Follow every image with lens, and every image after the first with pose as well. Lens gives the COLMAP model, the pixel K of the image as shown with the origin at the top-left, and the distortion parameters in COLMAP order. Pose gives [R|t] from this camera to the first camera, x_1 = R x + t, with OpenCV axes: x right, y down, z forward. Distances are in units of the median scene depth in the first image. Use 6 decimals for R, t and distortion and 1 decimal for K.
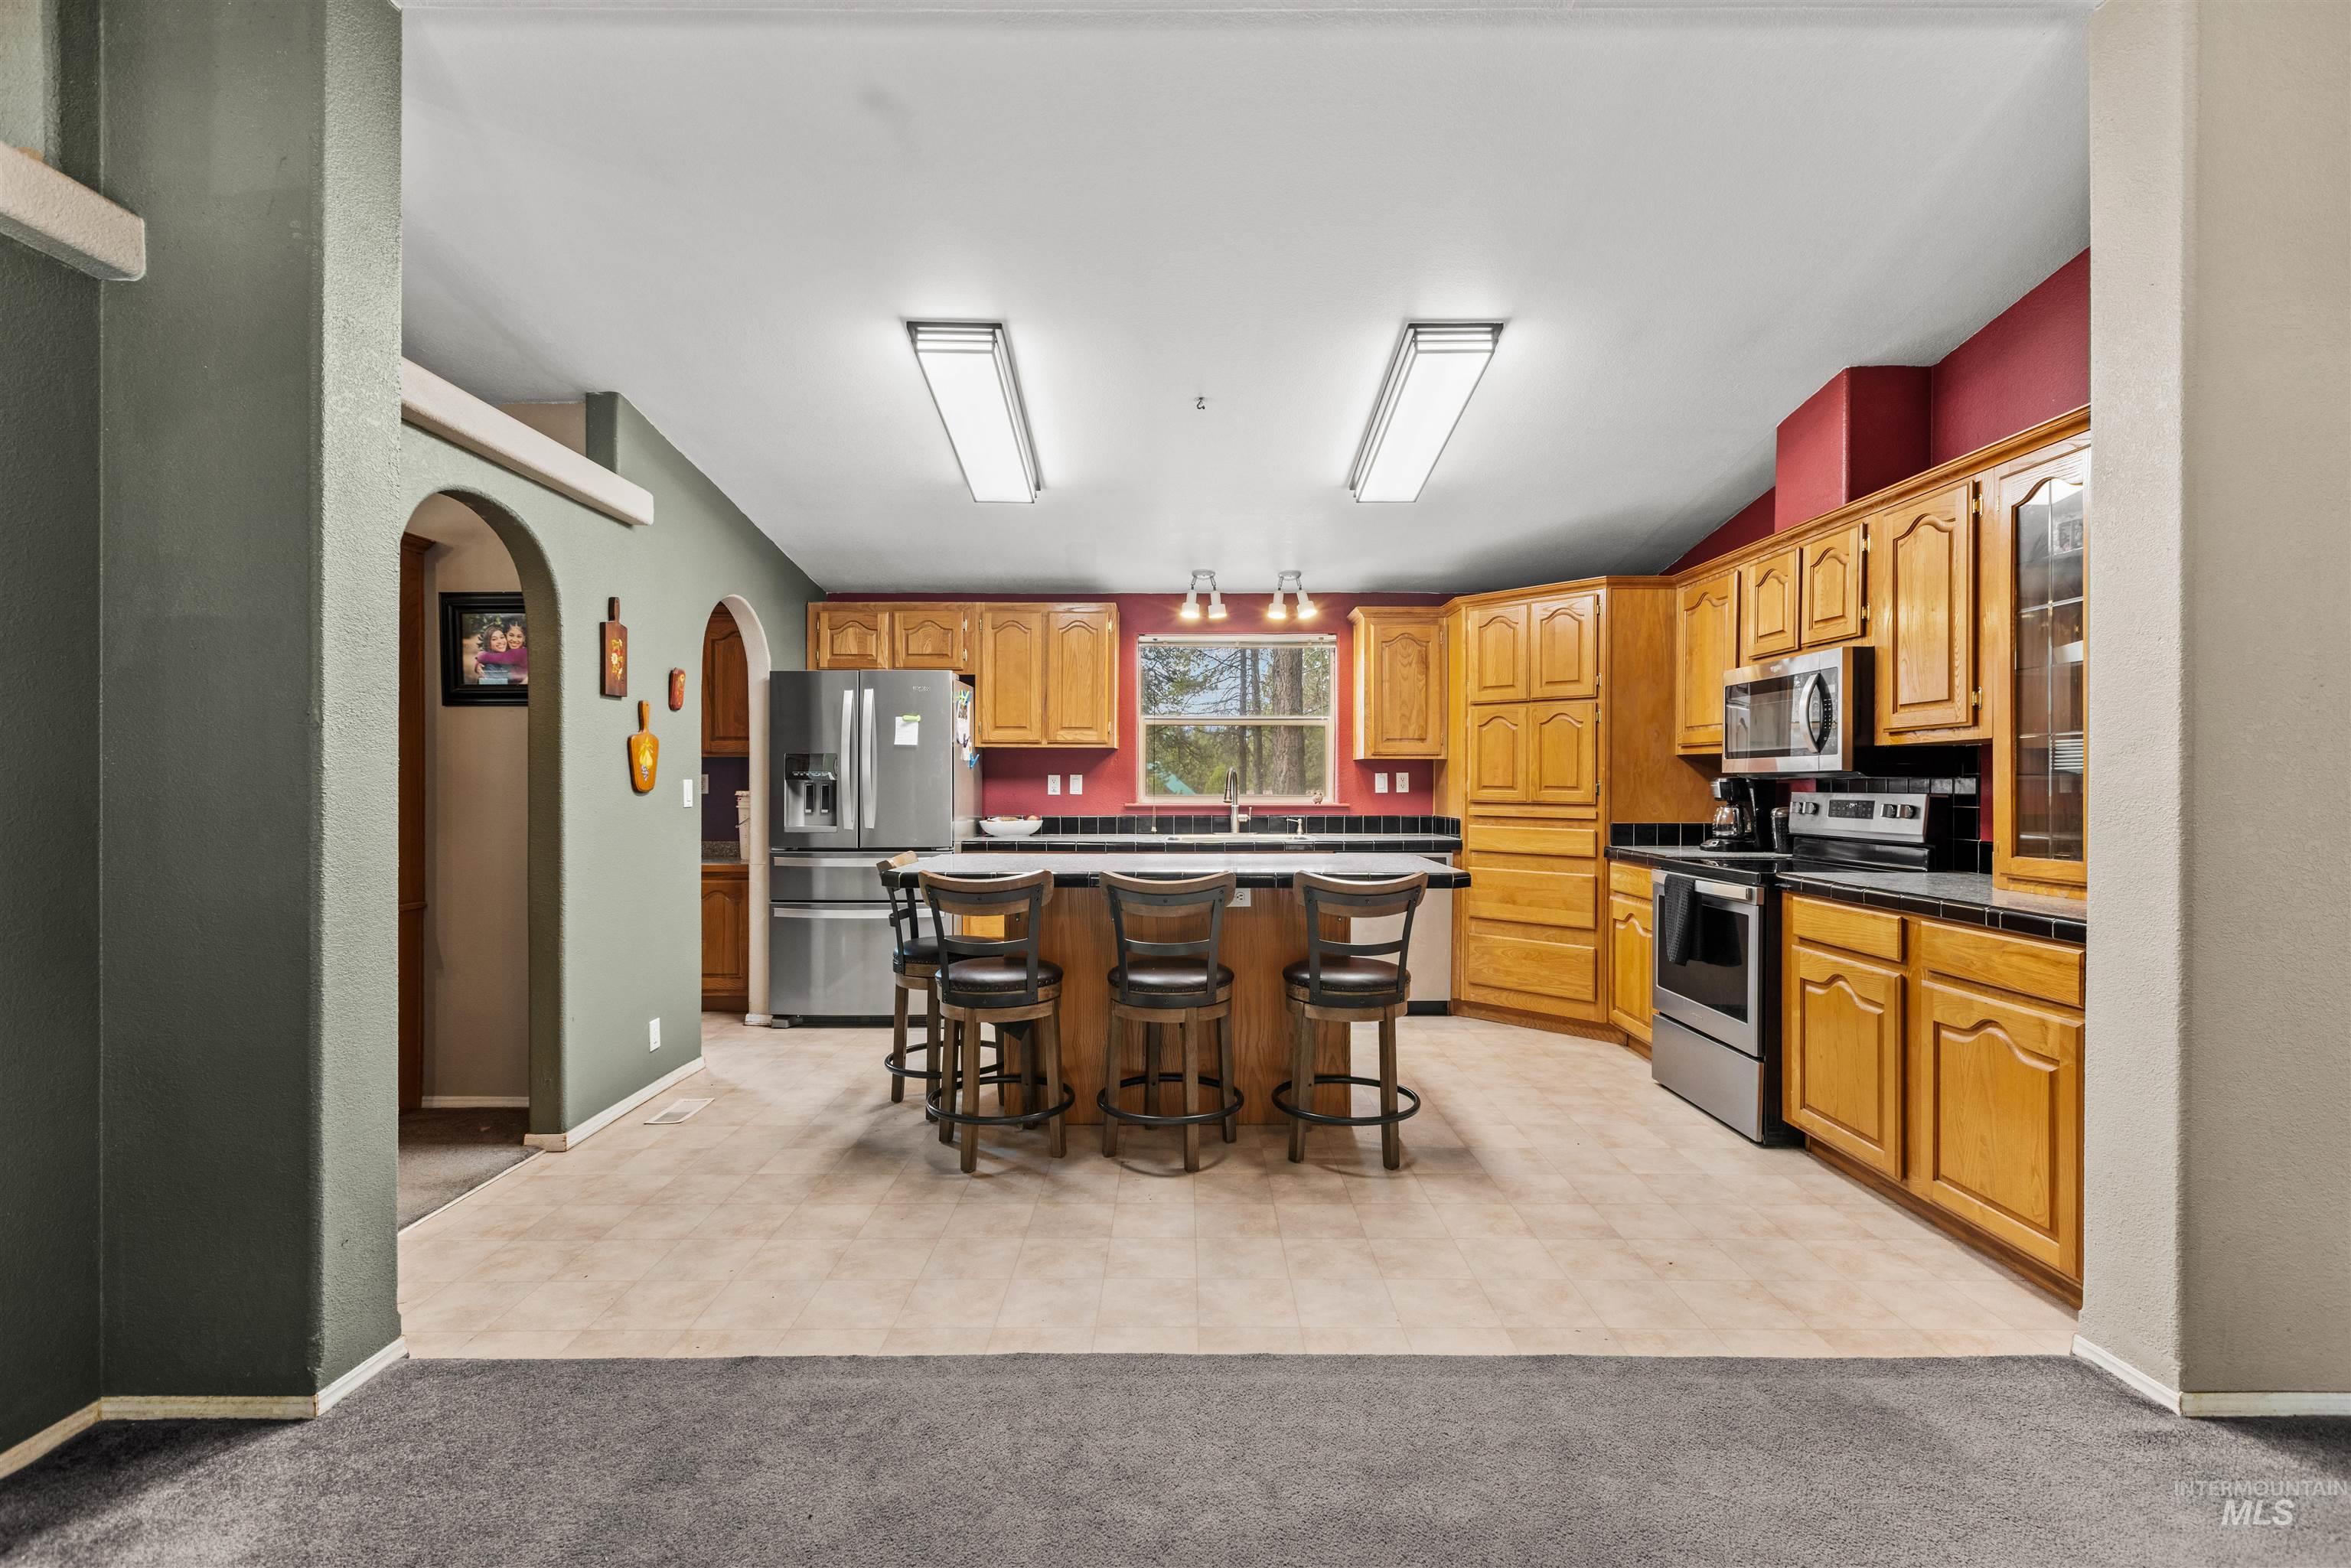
lens RADIAL K [[1041.3, 0, 1189.3], [0, 1041.3, 781.7], [0, 0, 1]] dist [-0.000152, 0.000312]
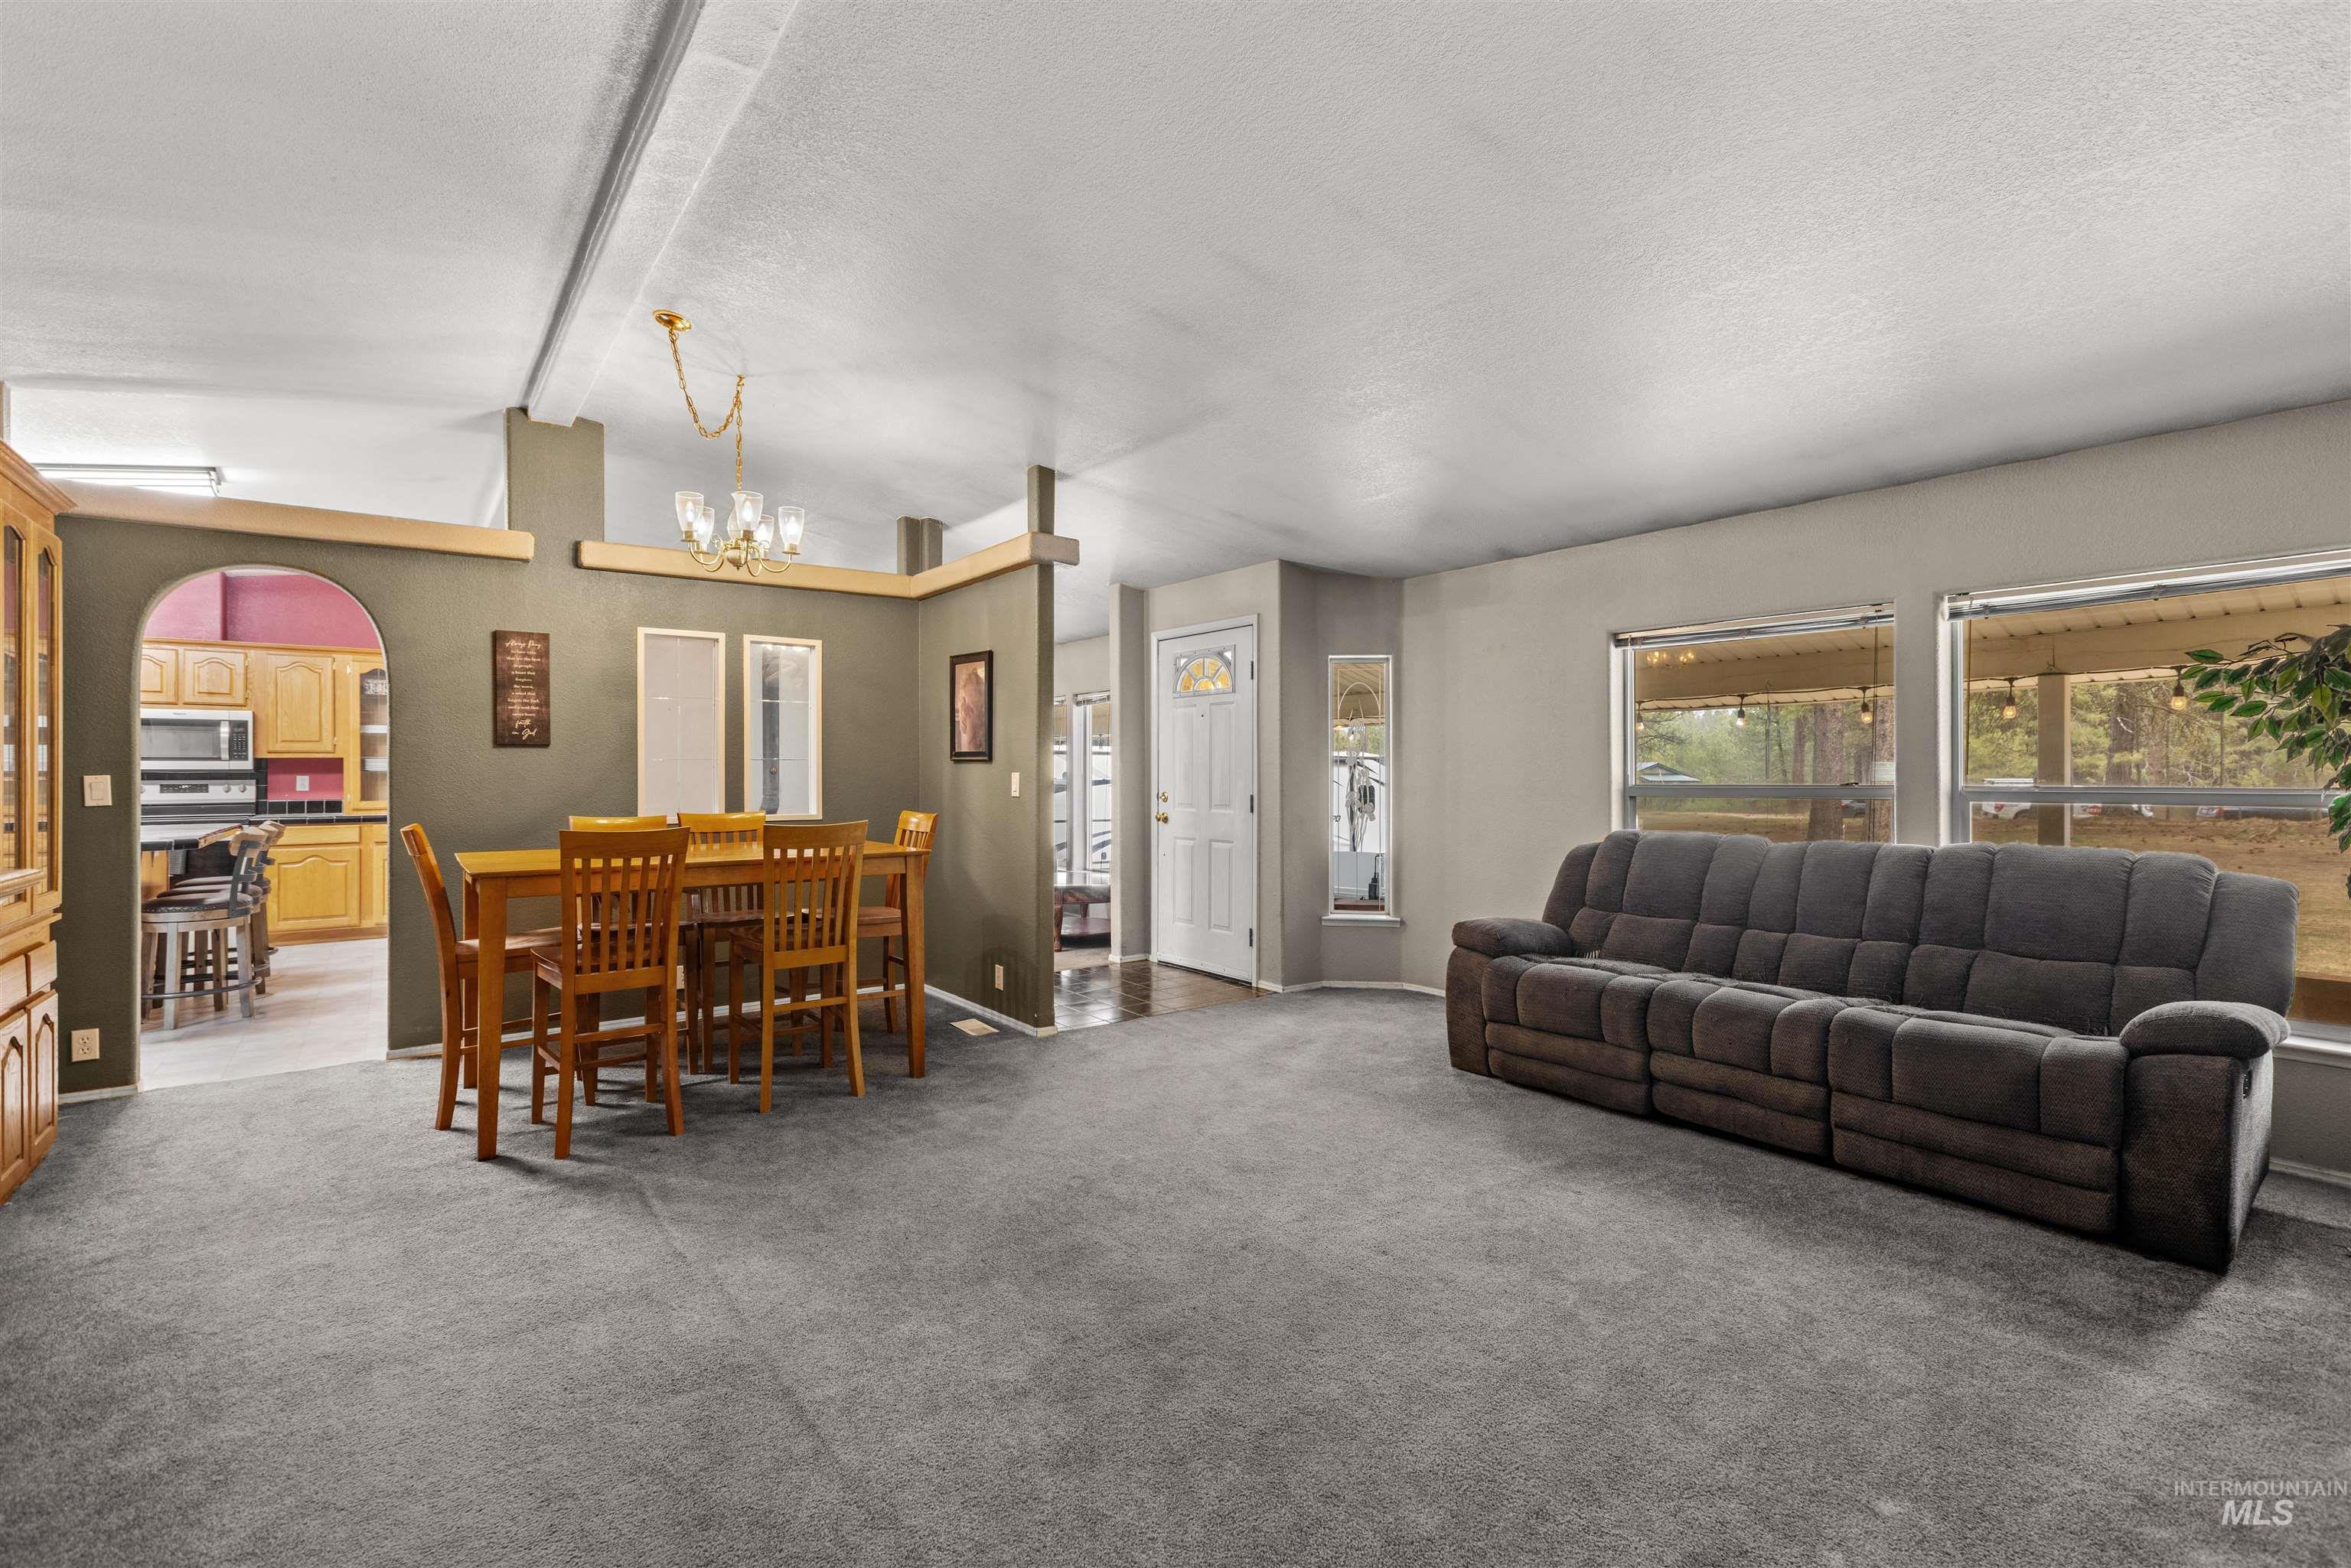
lens RADIAL K [[1104.3, 0, 1123.6], [0, 1104.3, 776.2], [0, 0, 1]] dist [0.000846, -0.000182]
pose [[-0.566653, -0.005241, 0.823940, -1.869399], [0.001295, 0.999973, 0.007251, -0.008350], [-0.823956, 0.005176, -0.566631, 0.671139]]
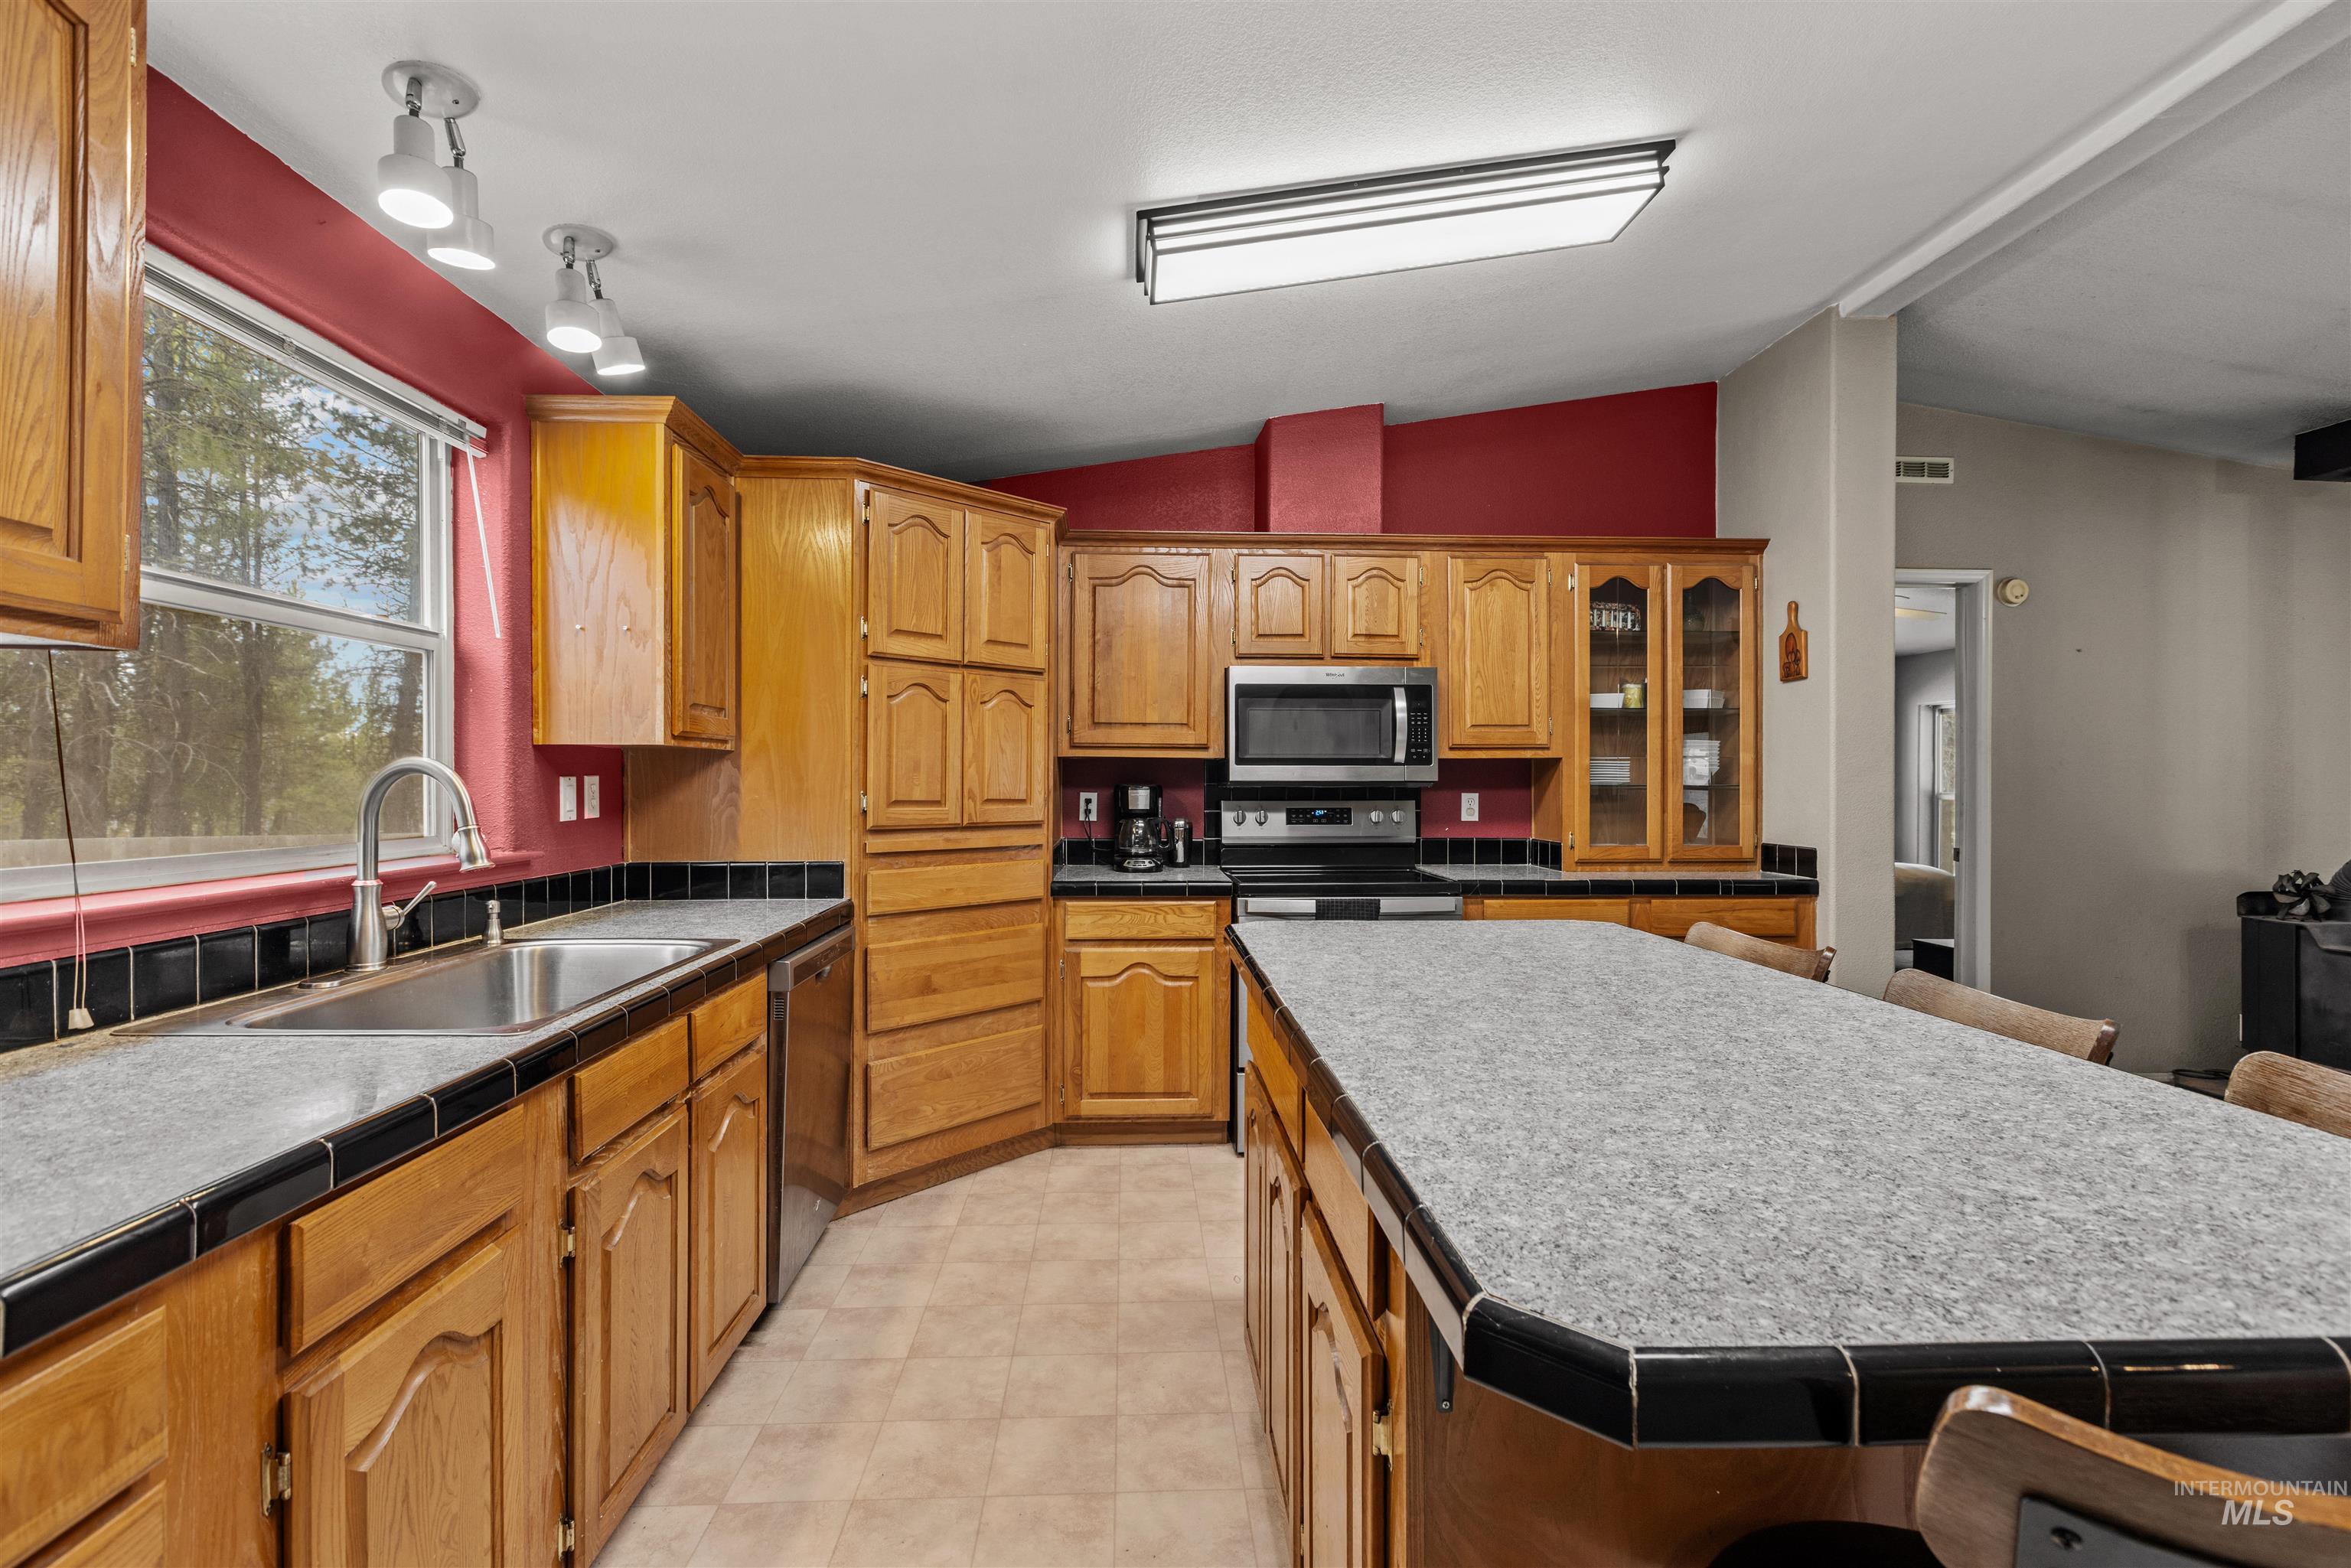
lens RADIAL K [[1061.1, 0, 1169.3], [0, 1061.1, 781.5], [0, 0, 1]] dist [-0.000259, -0.000407]
pose [[-0.030483, -0.003068, 0.999531, -0.392044], [-0.001071, 0.999995, 0.003037, -0.010717], [-0.999535, -0.000978, -0.030486, 1.089685]]
